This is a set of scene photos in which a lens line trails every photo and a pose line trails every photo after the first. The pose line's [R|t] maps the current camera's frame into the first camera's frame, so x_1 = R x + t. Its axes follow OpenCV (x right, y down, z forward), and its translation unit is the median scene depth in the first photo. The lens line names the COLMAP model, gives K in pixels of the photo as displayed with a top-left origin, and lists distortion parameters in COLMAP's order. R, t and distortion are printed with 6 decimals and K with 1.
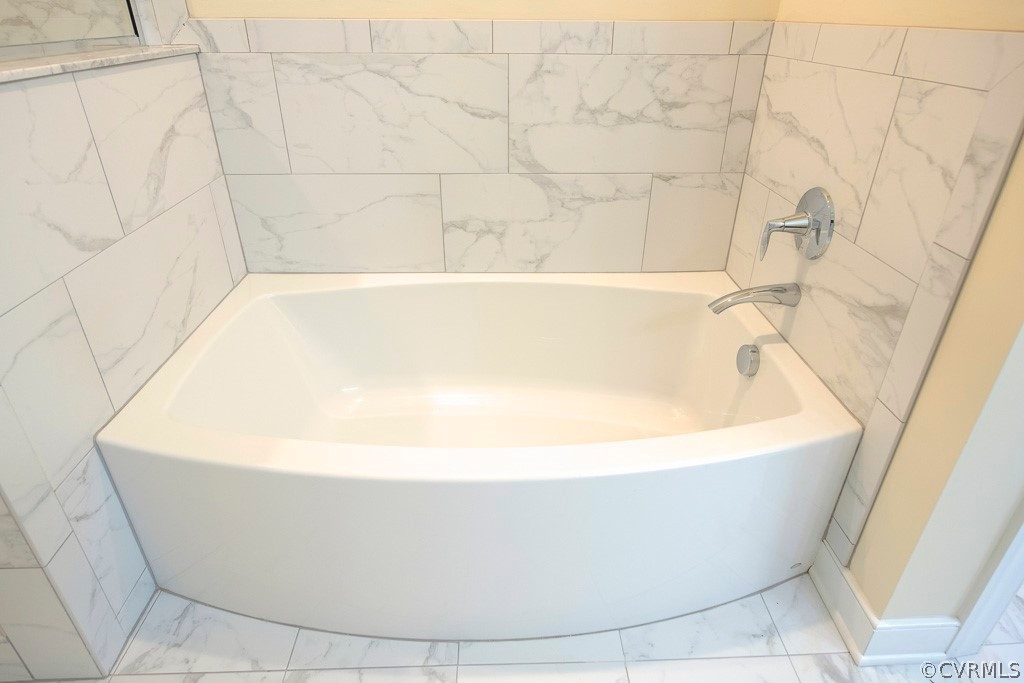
lens RADIAL K [[588.4, 0, 511.6], [0, 588.4, 338.7], [0, 0, 1]] dist [-0.008566, -0.000383]
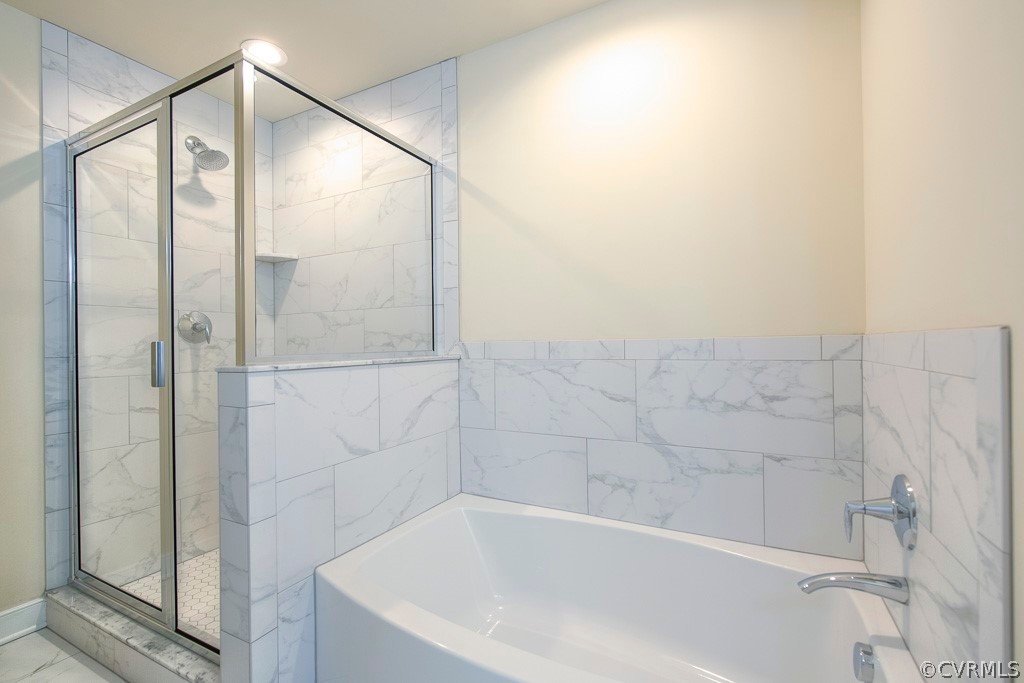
lens RADIAL K [[459.5, 0, 504.7], [0, 459.5, 343.6], [0, 0, 1]] dist [0.000161, -0.001858]
pose [[0.863401, -0.018329, -0.504185, 0.286333], [-0.230532, 0.874580, -0.426574, 0.034893], [0.448769, 0.484535, 0.750887, -0.010331]]
